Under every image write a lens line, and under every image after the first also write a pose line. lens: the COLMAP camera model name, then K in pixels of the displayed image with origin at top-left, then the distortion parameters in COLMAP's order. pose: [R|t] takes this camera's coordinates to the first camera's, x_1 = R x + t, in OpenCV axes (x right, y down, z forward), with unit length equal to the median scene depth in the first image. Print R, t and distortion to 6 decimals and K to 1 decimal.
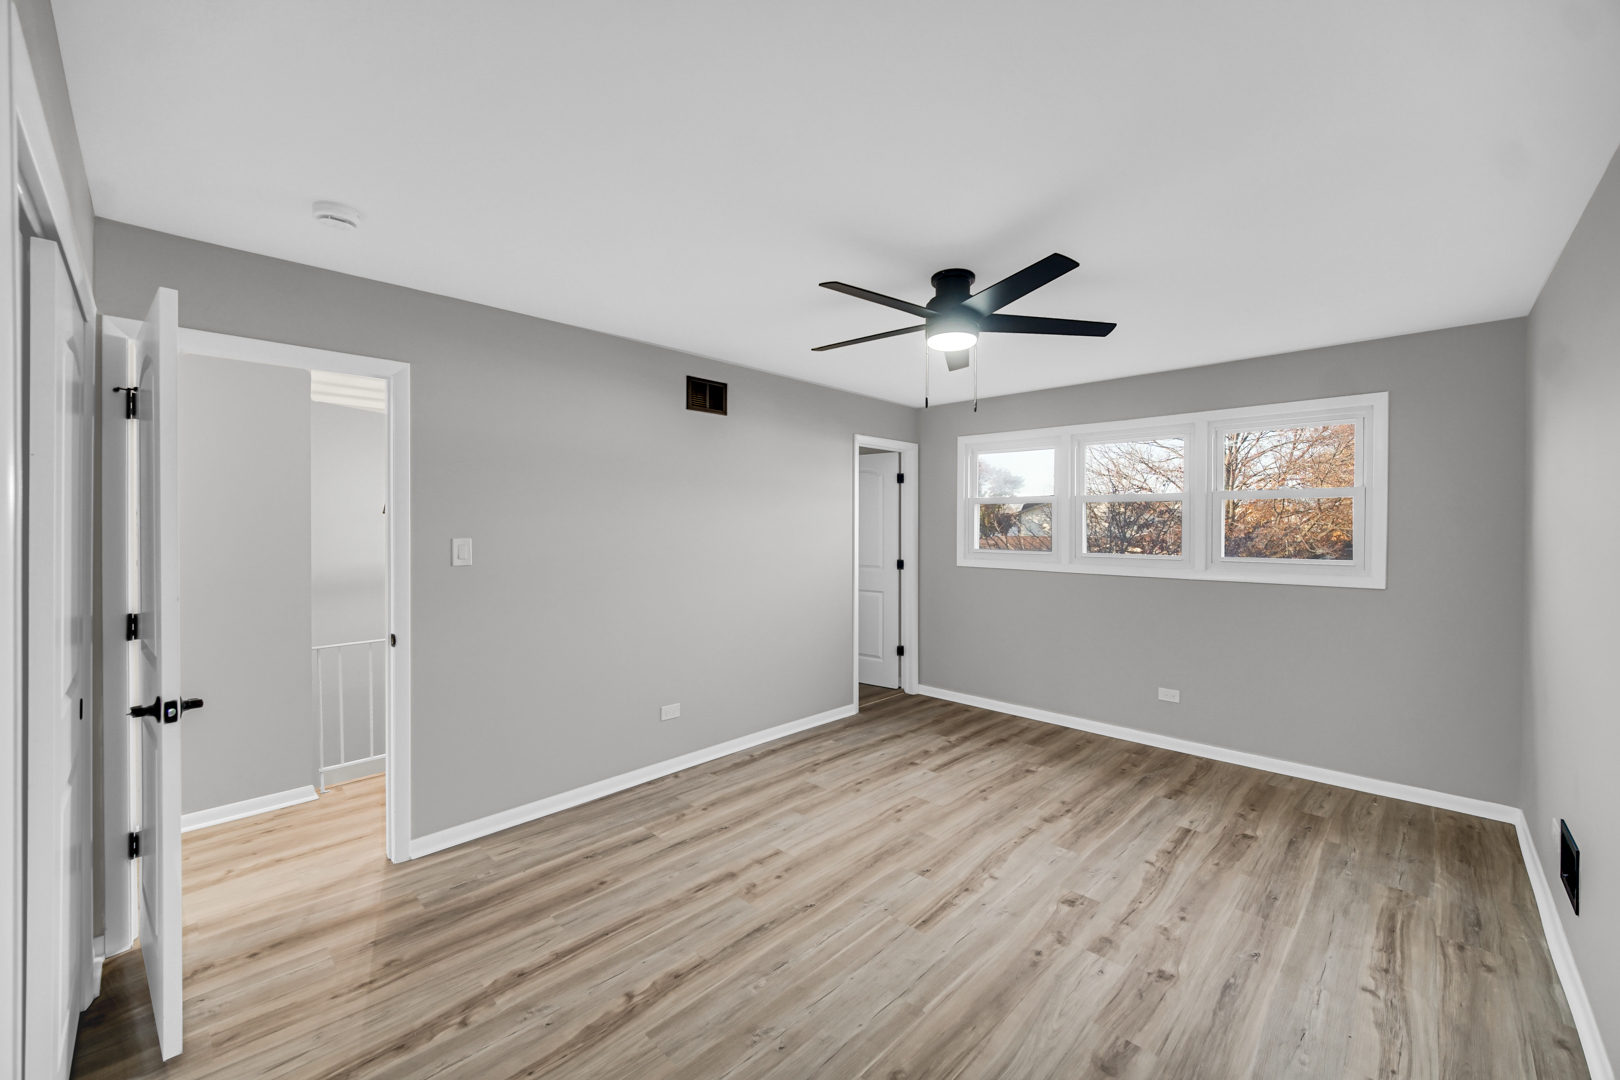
lens RADIAL K [[644.4, 0, 811.7], [0, 644.4, 527.2], [0, 0, 1]] dist [0.000399, 0.000092]
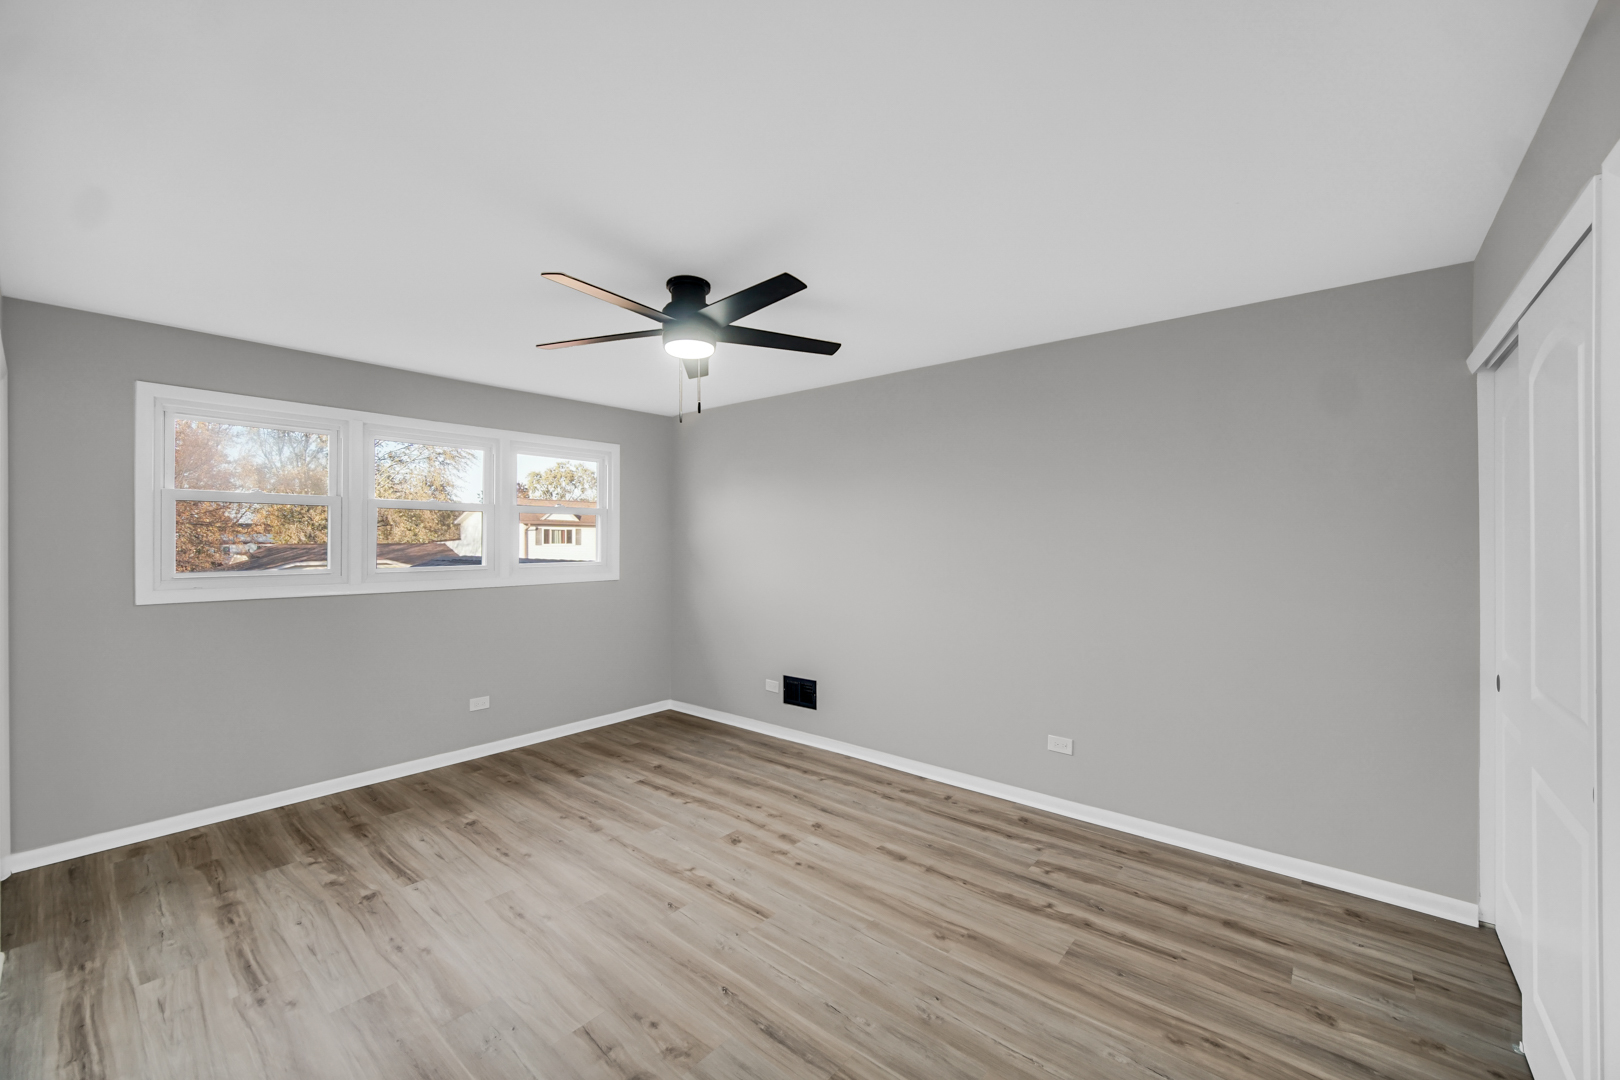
lens RADIAL K [[644.4, 0, 811.7], [0, 644.4, 527.2], [0, 0, 1]] dist [0.000399, 0.000092]
pose [[-0.073817, 0.017374, 0.997120, -0.646599], [0.002011, 0.999849, -0.017273, 0.003890], [-0.997270, 0.000730, -0.073840, 0.723213]]
